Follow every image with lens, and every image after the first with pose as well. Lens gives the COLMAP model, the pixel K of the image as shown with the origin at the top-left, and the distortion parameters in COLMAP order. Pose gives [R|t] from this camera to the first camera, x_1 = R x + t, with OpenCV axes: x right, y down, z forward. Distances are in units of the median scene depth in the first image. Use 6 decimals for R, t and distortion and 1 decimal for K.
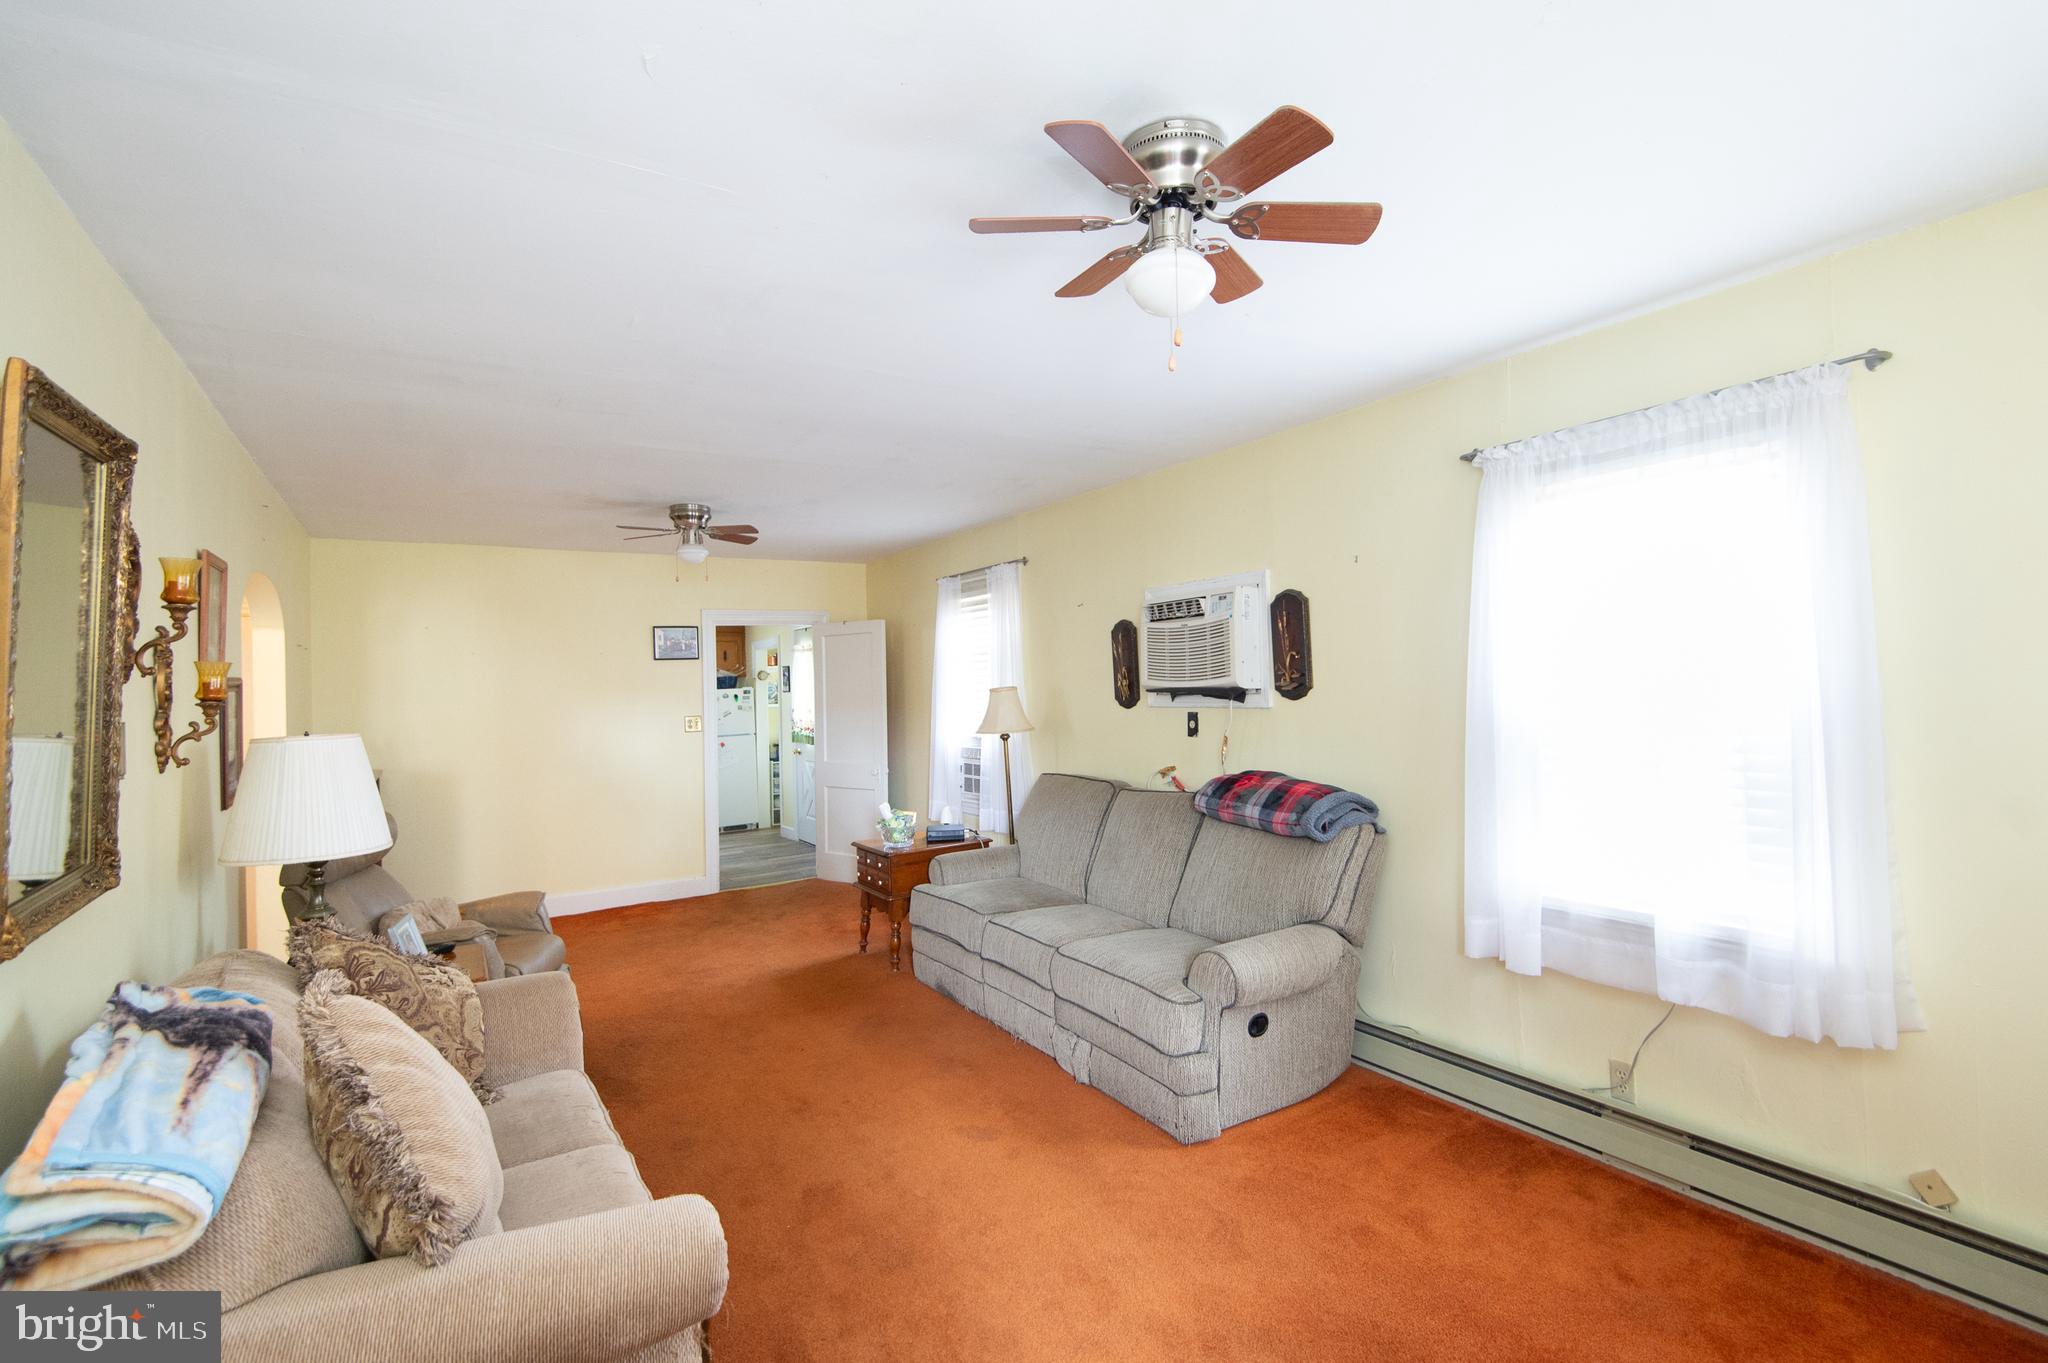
lens RADIAL K [[937.3, 0, 1024.0], [0, 937.3, 681.5], [0, 0, 1]] dist [0.073737, -0.043110]
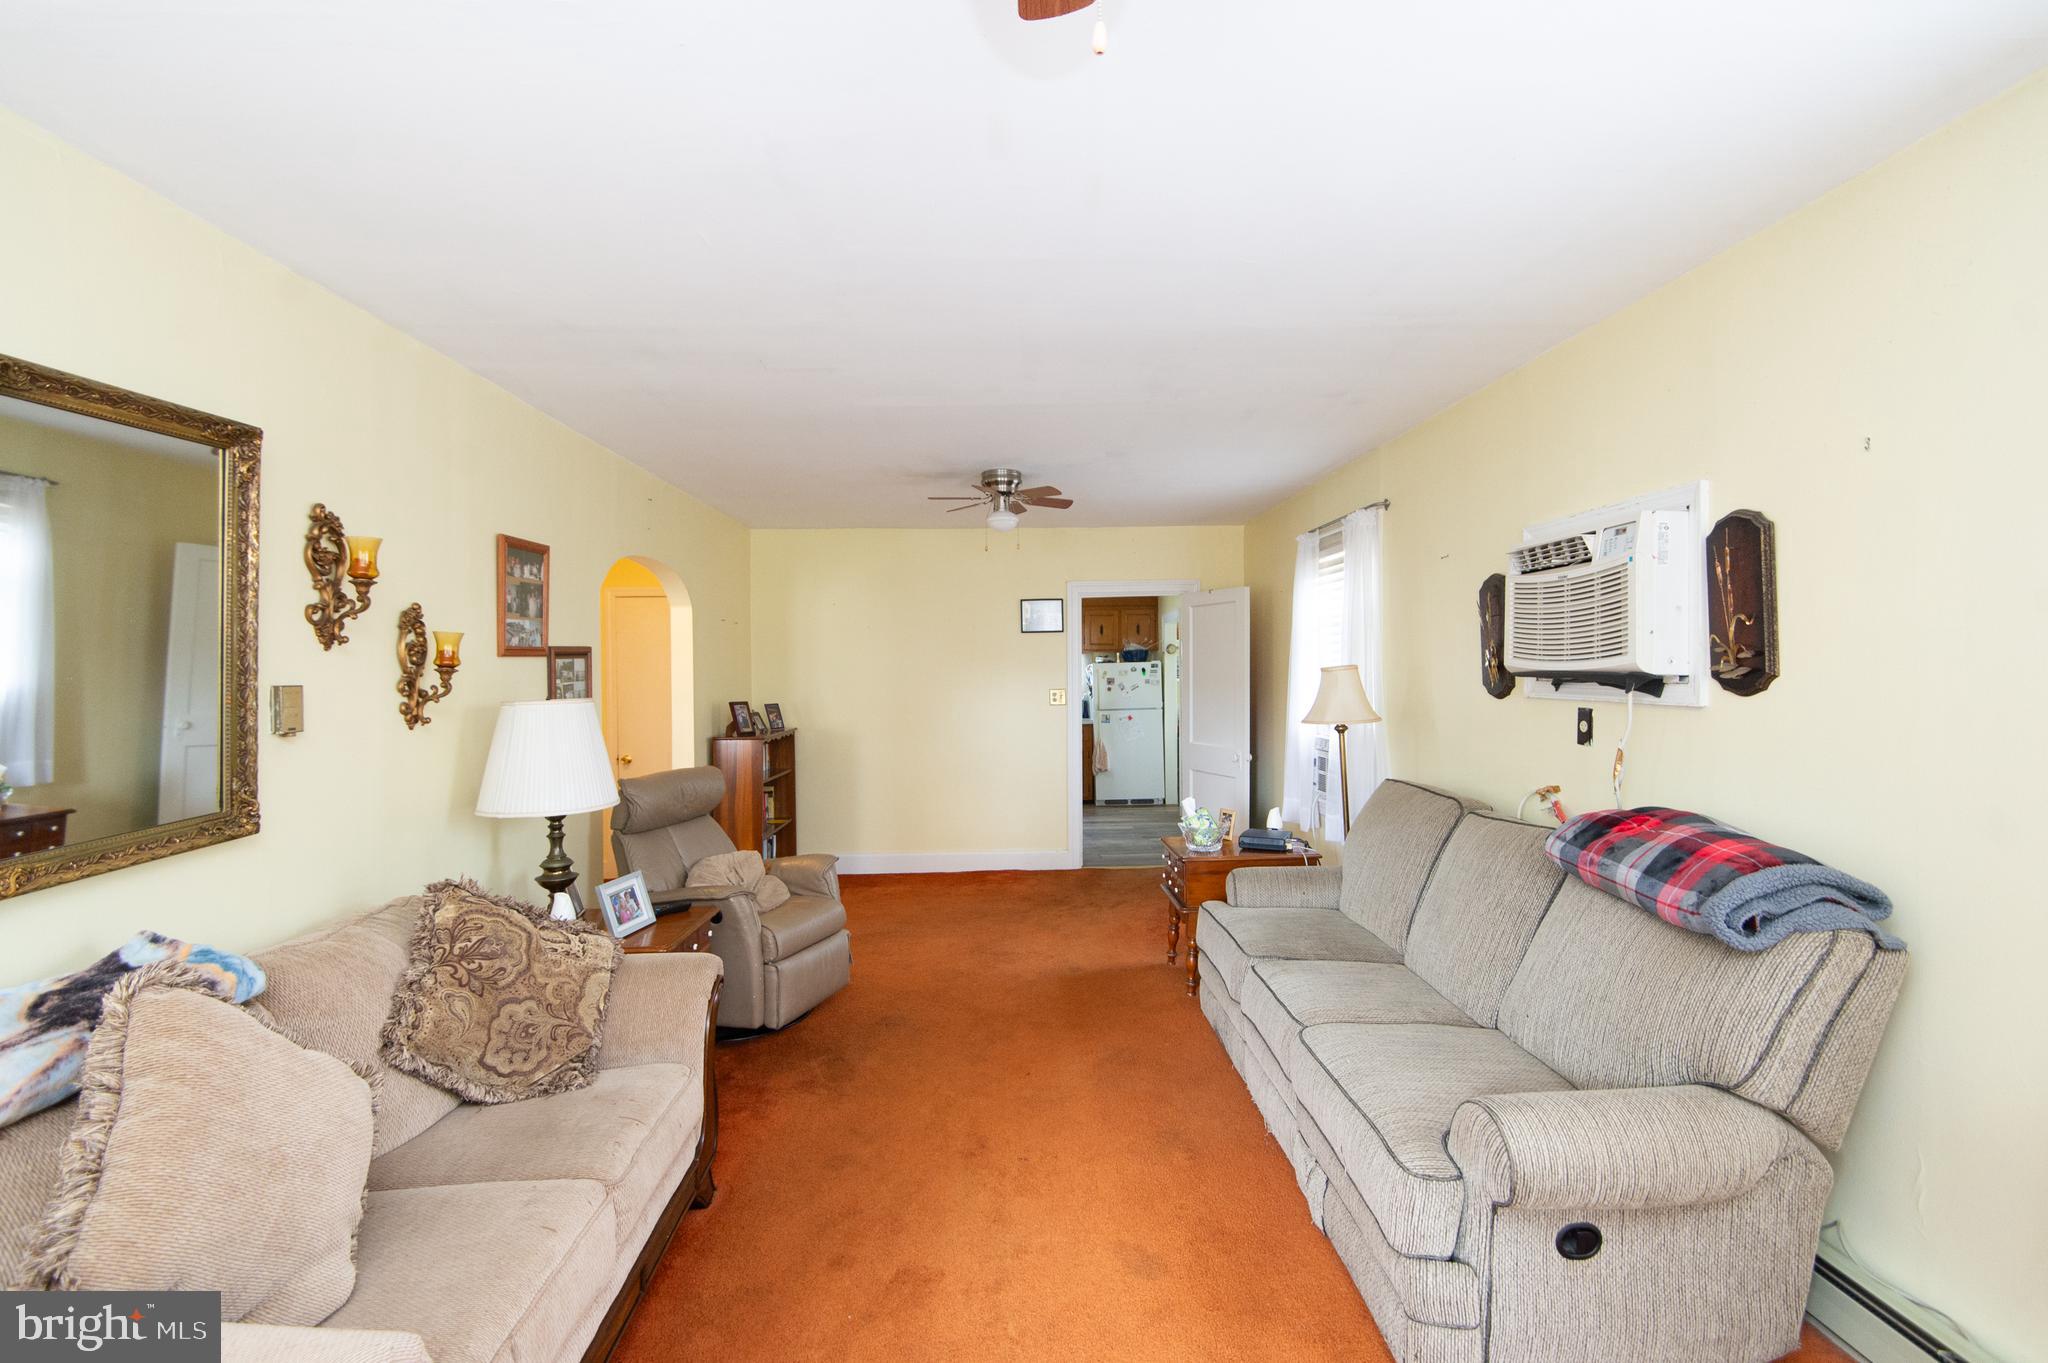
lens RADIAL K [[919.1, 0, 1031.2], [0, 919.1, 677.7], [0, 0, 1]] dist [0.029074, -0.017295]
pose [[0.869247, 0.022880, -0.493848, 0.179792], [-0.010921, 0.999573, 0.027088, -0.002659], [0.494257, -0.018153, 0.869126, 0.259802]]
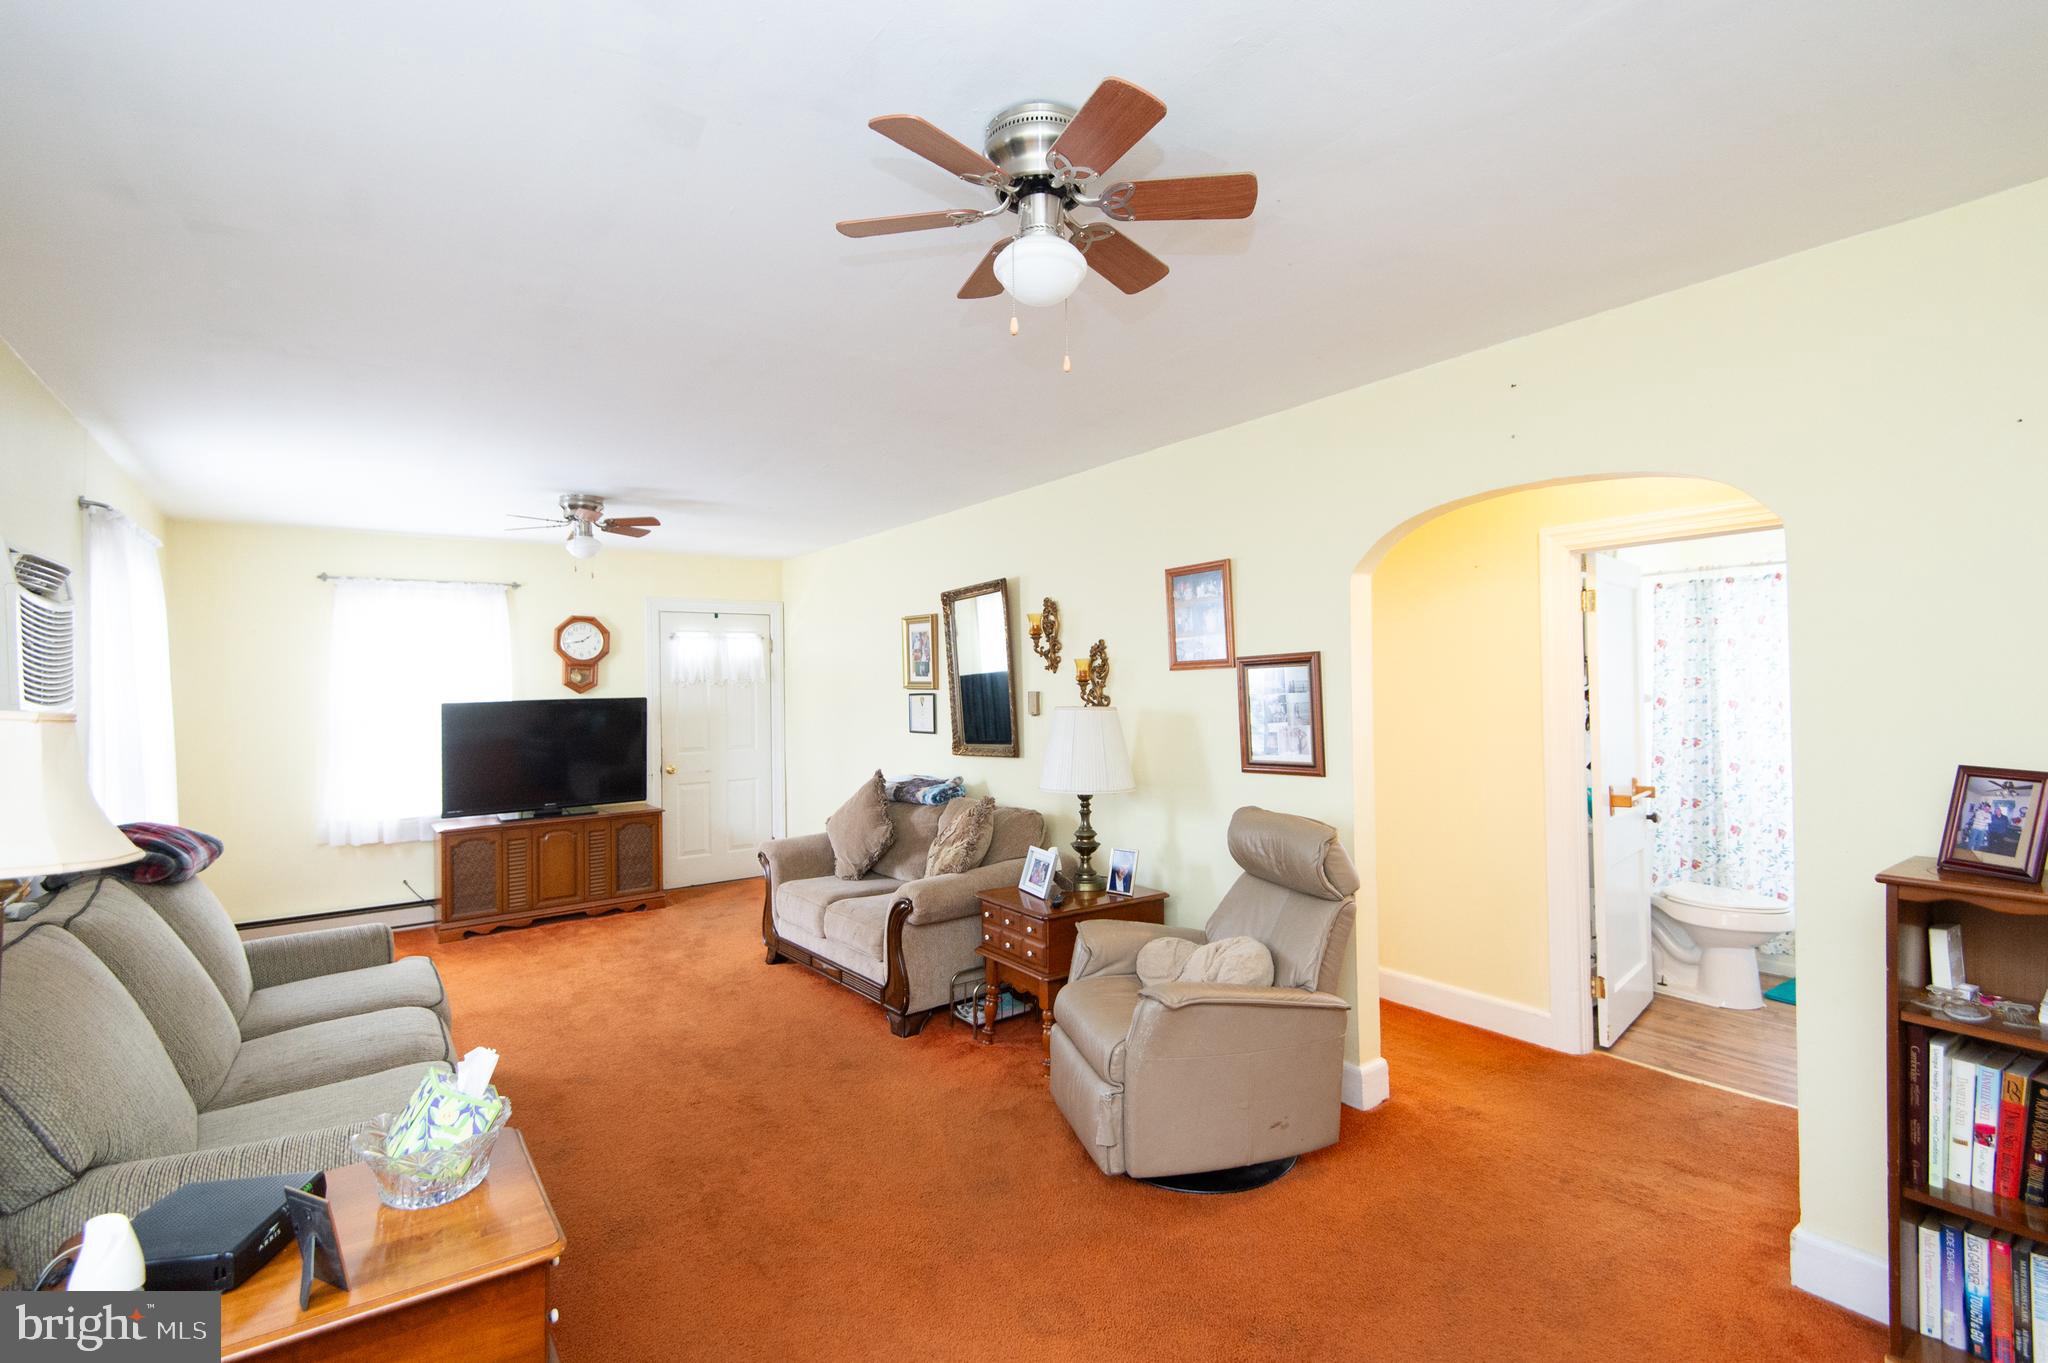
lens RADIAL K [[919.1, 0, 1031.2], [0, 919.1, 677.7], [0, 0, 1]] dist [0.029074, -0.017295]
pose [[-0.995819, 0.041728, -0.081256, -0.404528], [0.042759, 0.999025, -0.010990, 0.018218], [0.080718, -0.014418, -0.996633, 1.701838]]
